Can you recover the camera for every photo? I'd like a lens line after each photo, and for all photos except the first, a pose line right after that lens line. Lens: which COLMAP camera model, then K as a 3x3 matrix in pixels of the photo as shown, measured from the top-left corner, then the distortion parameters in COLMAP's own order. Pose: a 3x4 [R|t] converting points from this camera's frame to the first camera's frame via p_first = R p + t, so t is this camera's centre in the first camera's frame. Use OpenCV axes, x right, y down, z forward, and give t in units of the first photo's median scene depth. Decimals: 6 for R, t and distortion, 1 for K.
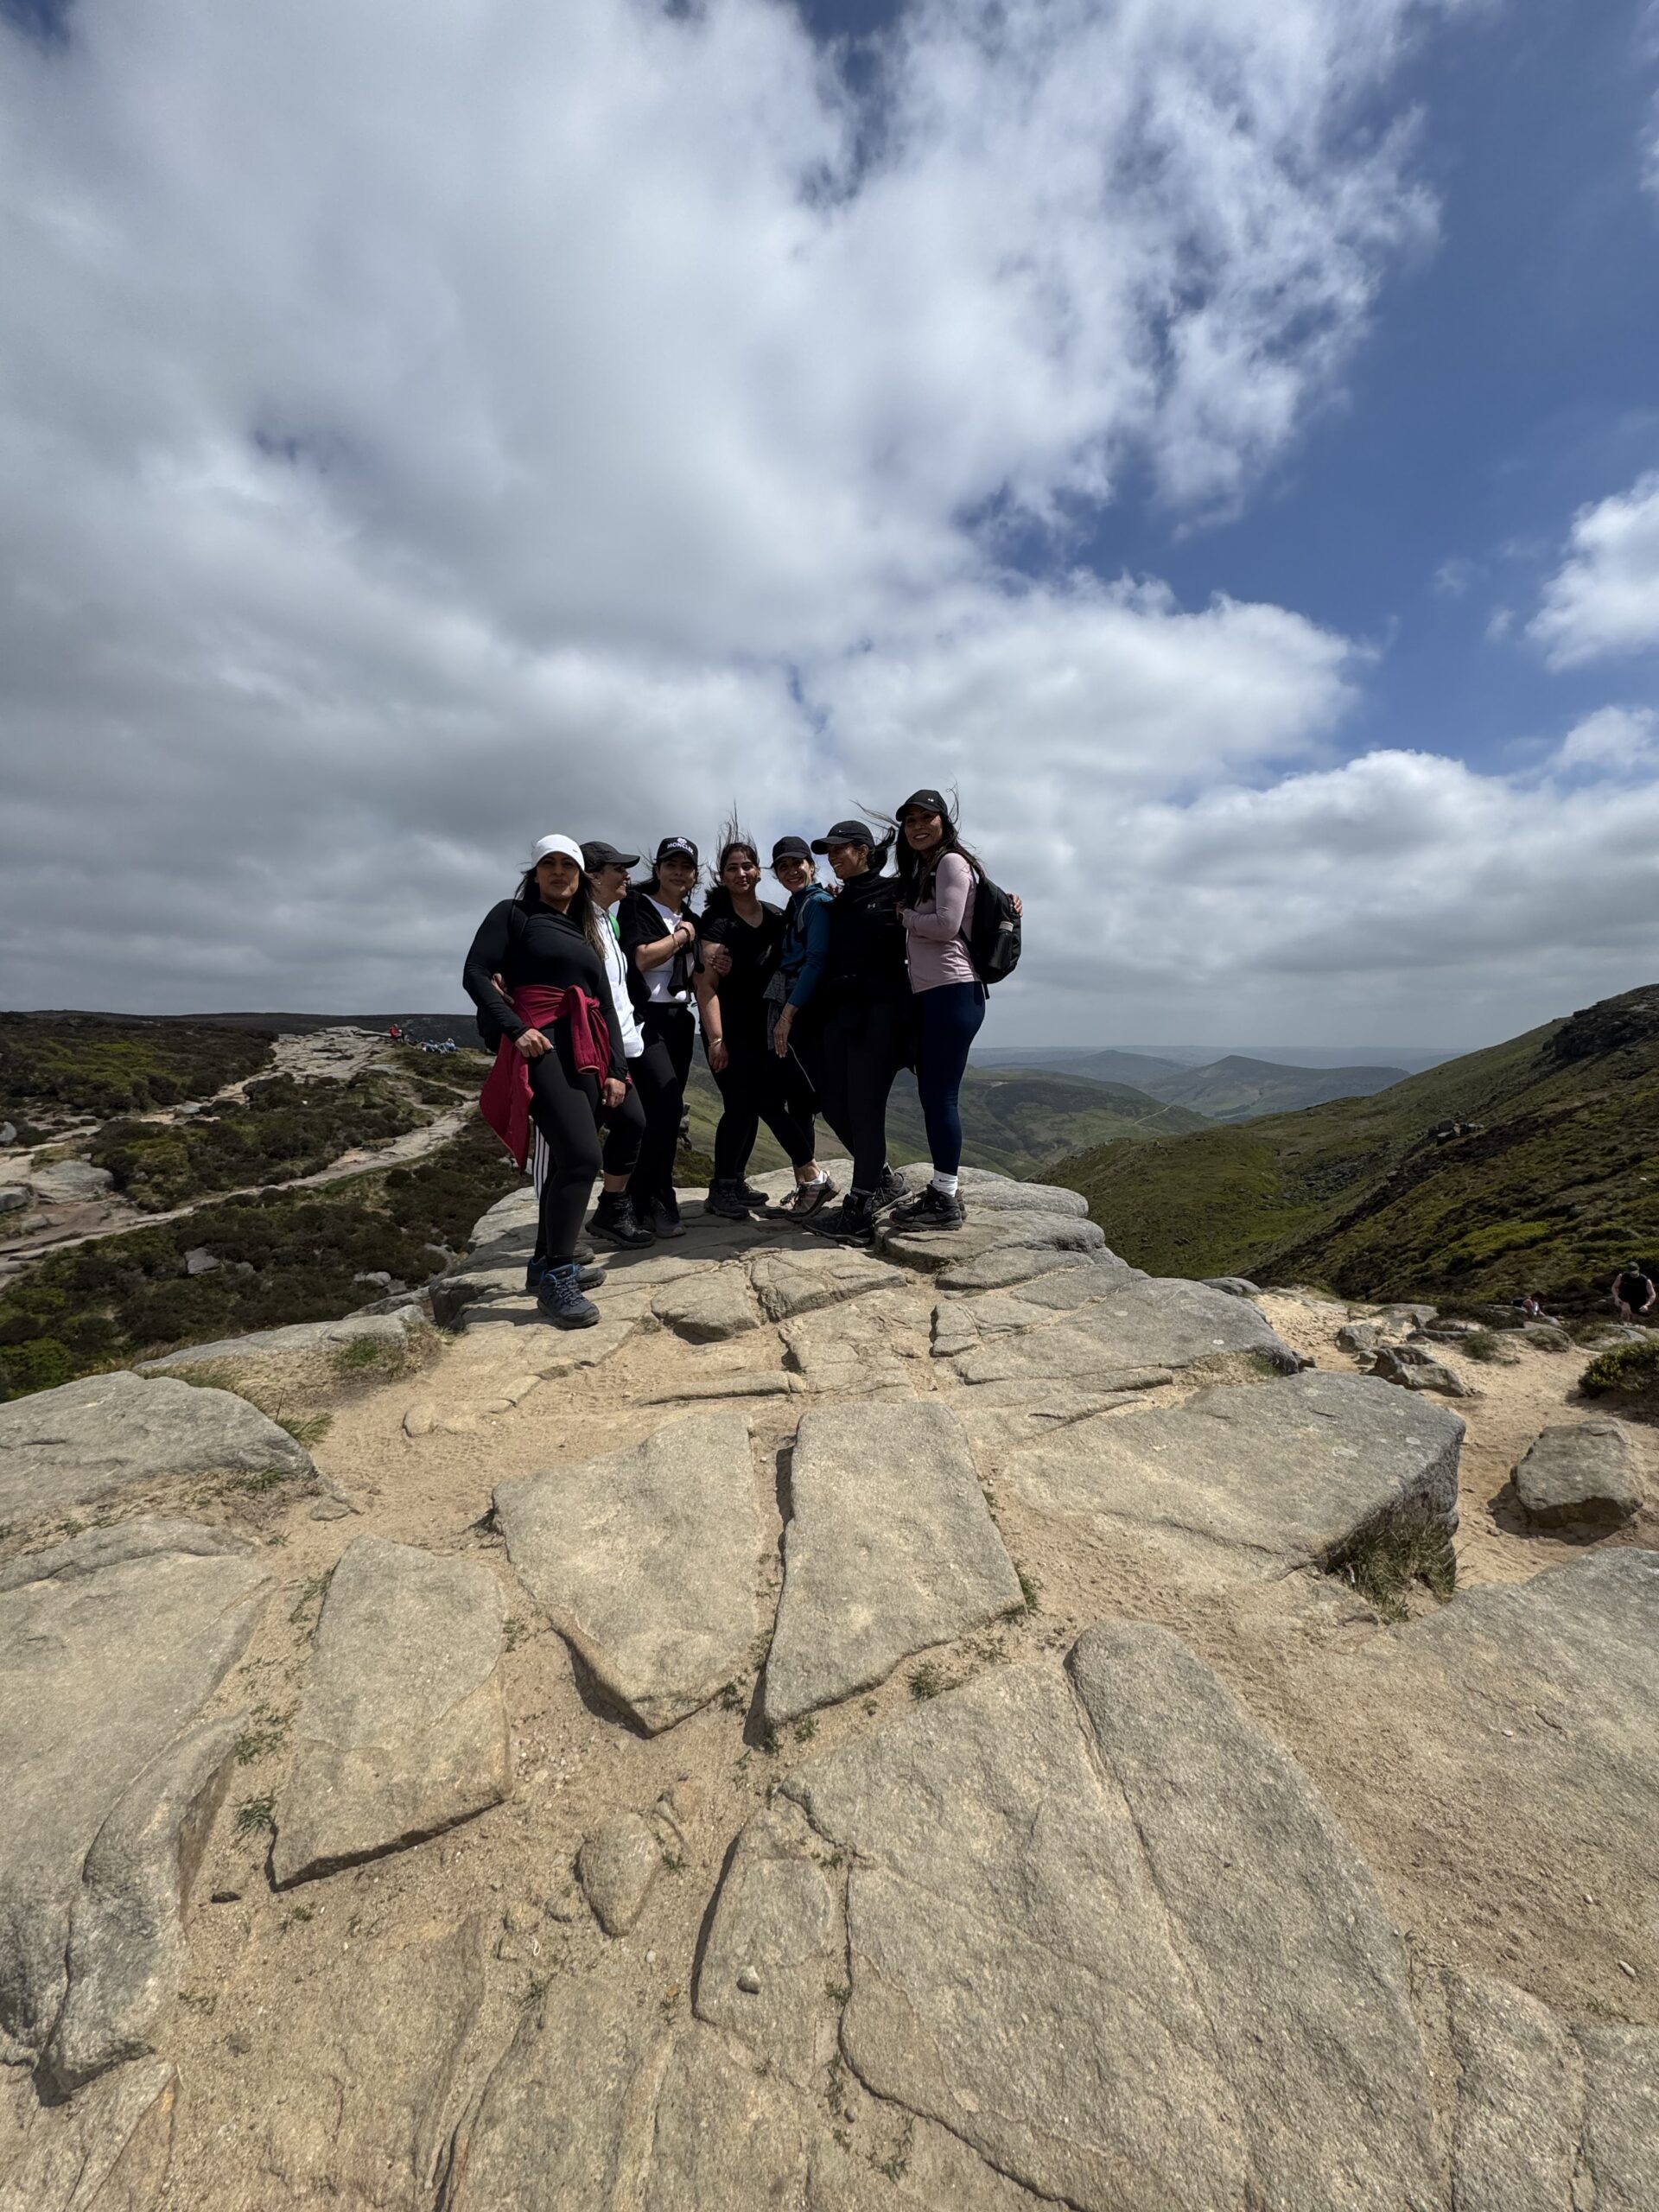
lens RADIAL K [[877.6, 0, 828.2], [0, 877.6, 1107.4], [0, 0, 1]] dist [-0.001645, 0.000014]
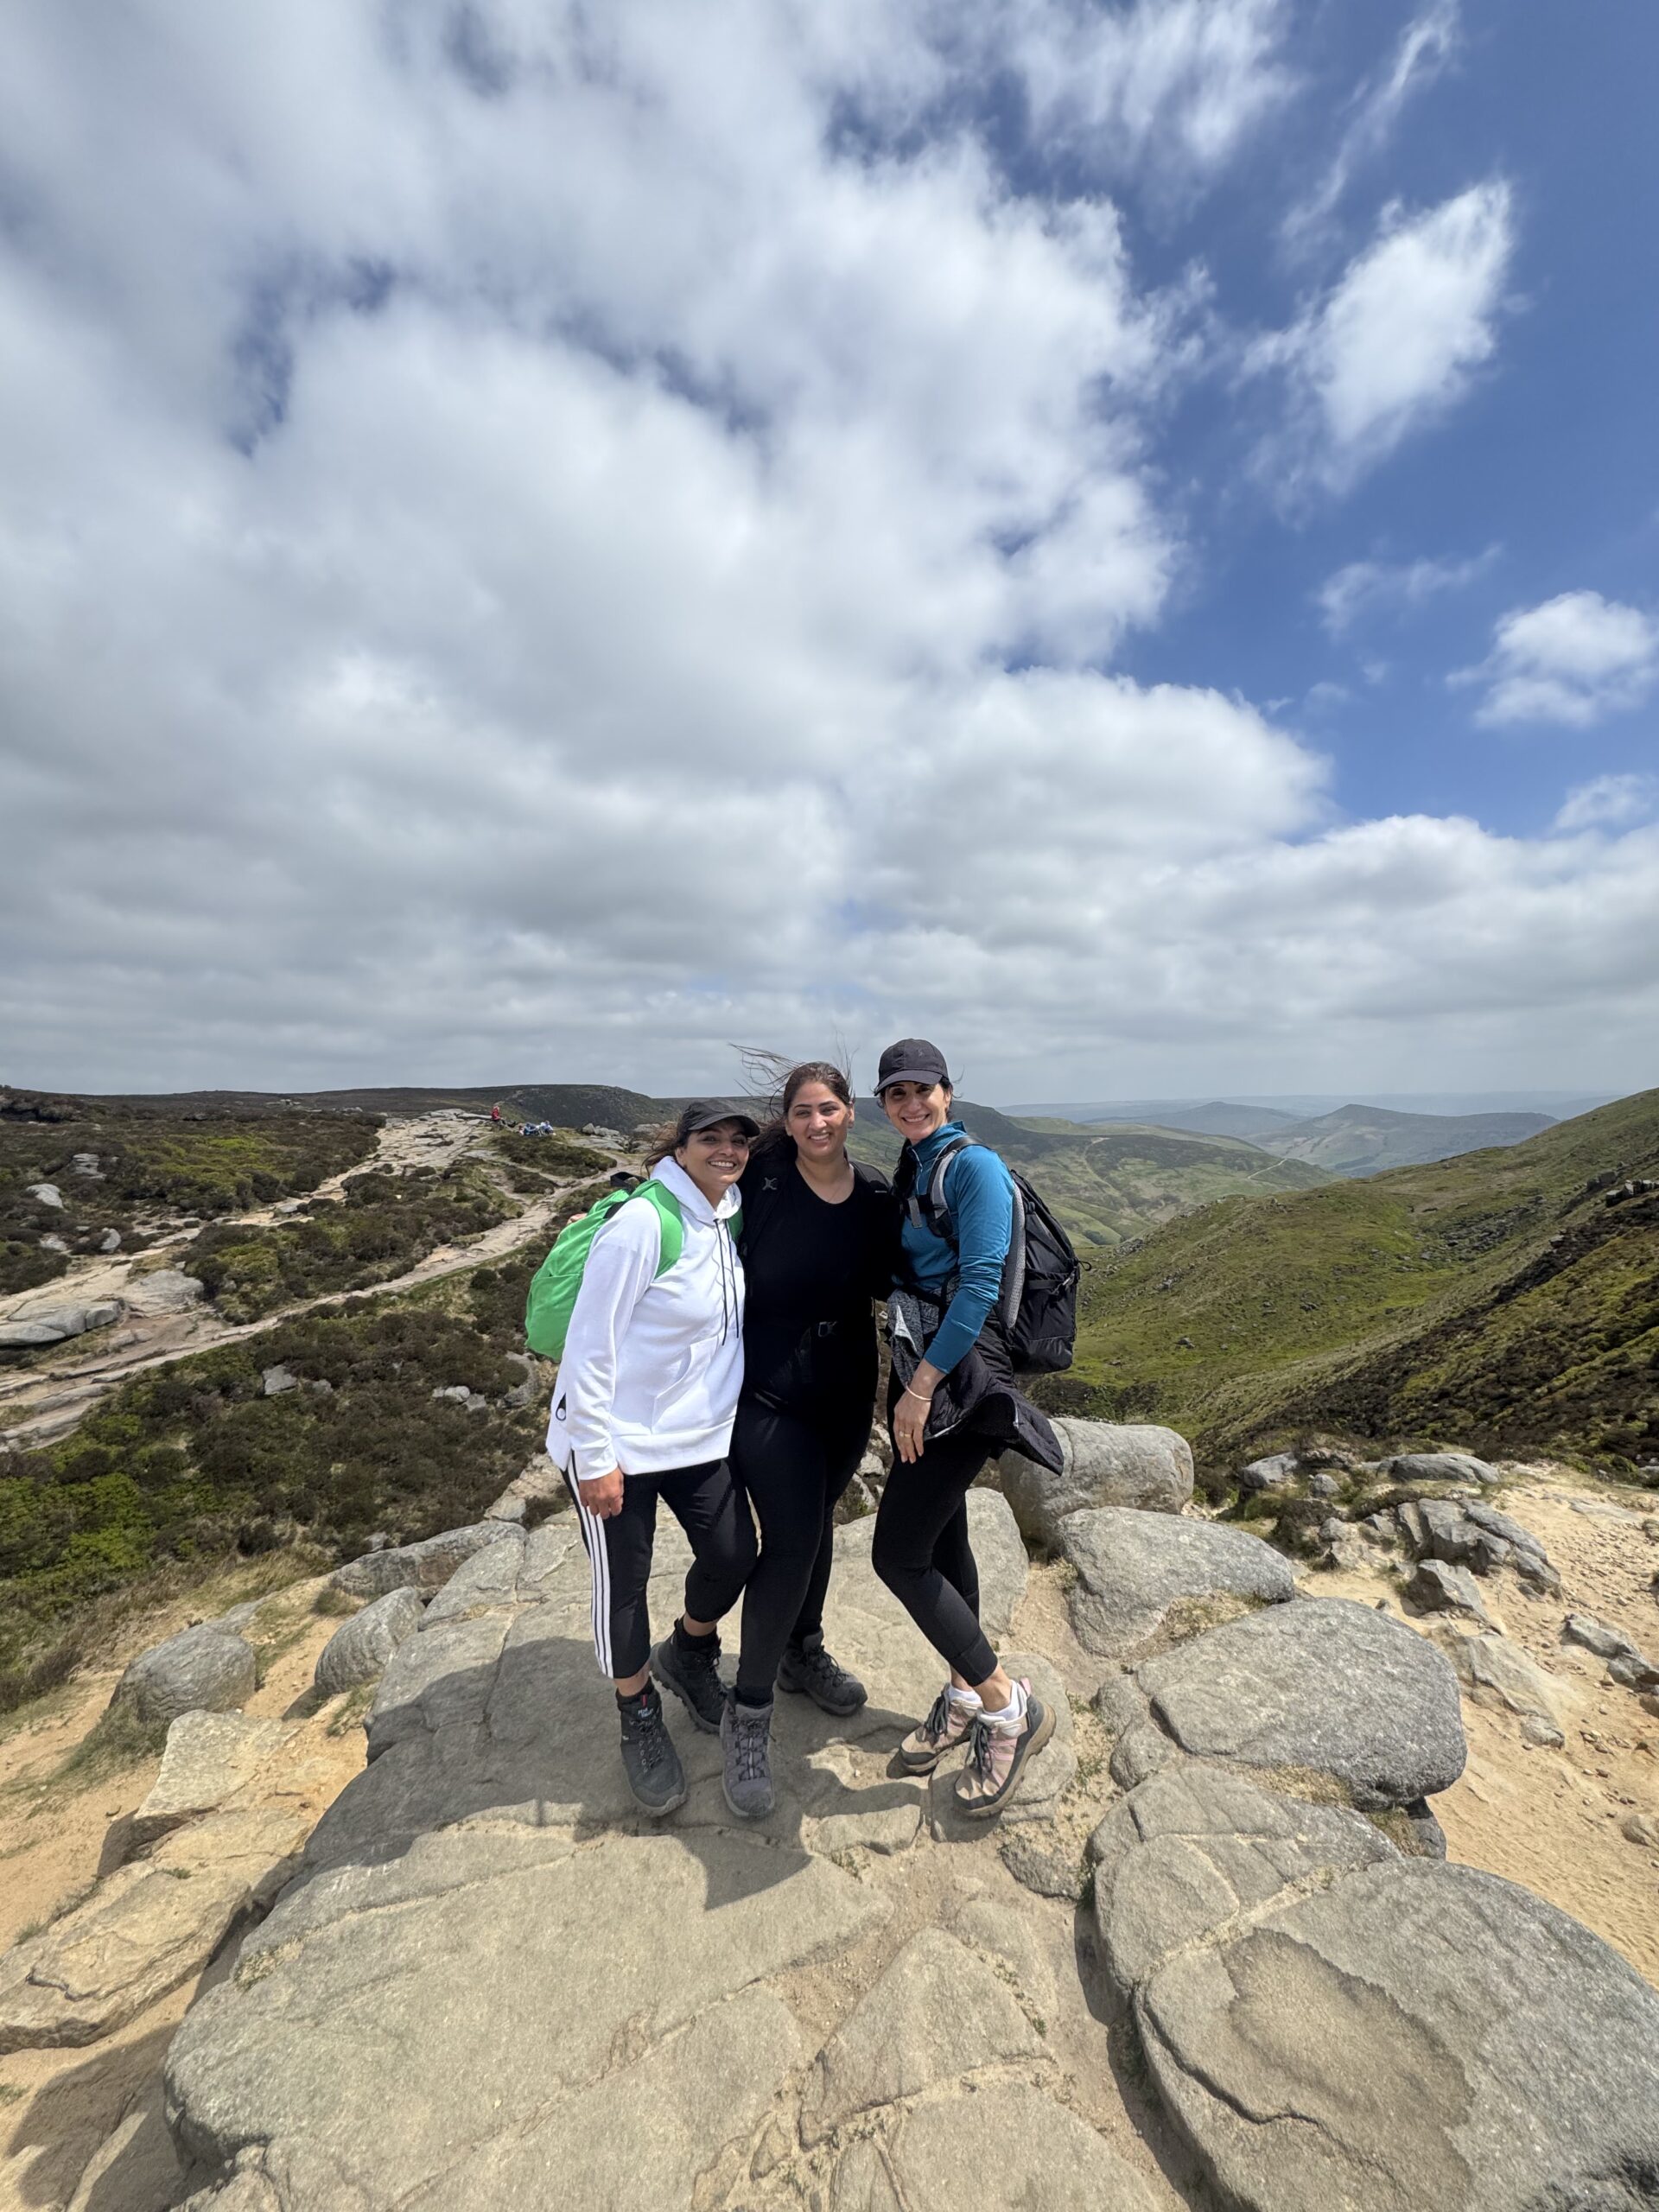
lens RADIAL K [[877.6, 0, 827.8], [0, 877.6, 1106.4], [0, 0, 1]] dist [-0.001645, 0.000014]
pose [[0.993991, -0.024786, -0.106618, -0.004171], [0.017380, 0.997407, -0.069840, -0.036015], [0.108073, 0.067567, 0.991844, 0.068708]]
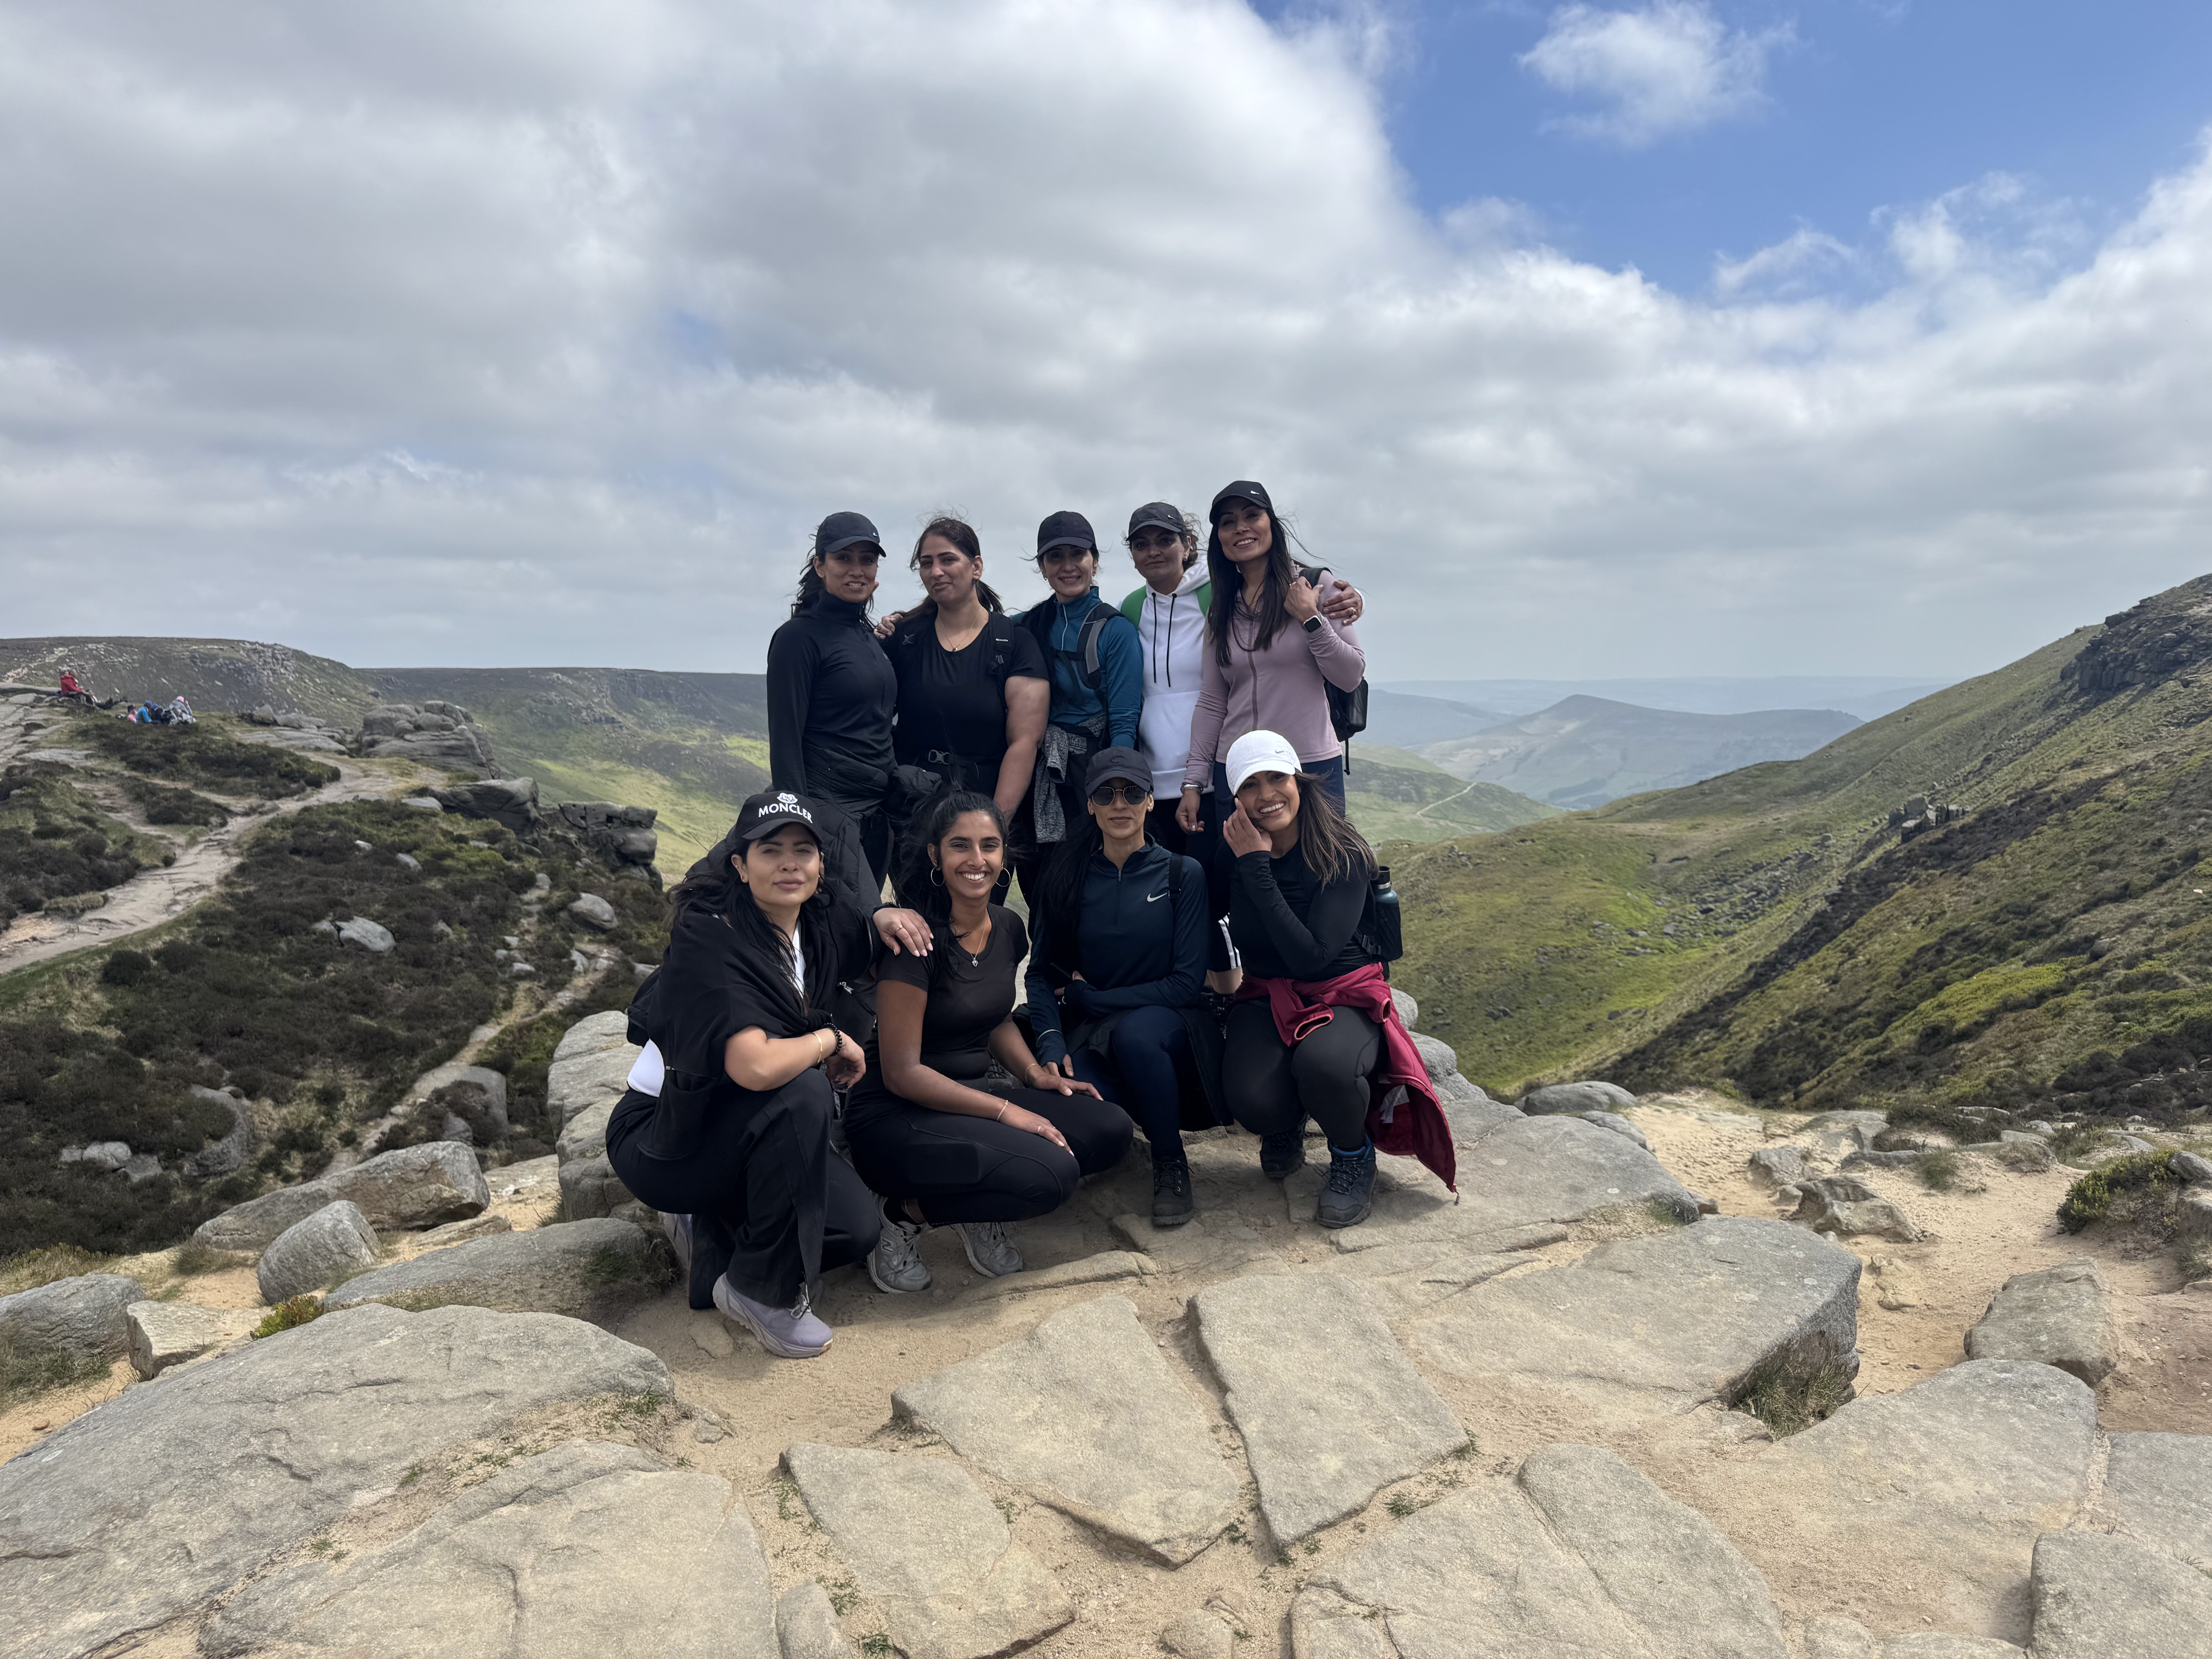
lens RADIAL K [[1568.0, 0, 1102.9], [0, 1568.0, 836.5], [0, 0, 1]] dist [0.029160, -0.034759]
pose [[0.990271, -0.026751, 0.136557, -0.024396], [0.023215, 0.999354, 0.027420, -0.013022], [-0.137202, -0.023983, 0.990253, -0.044192]]
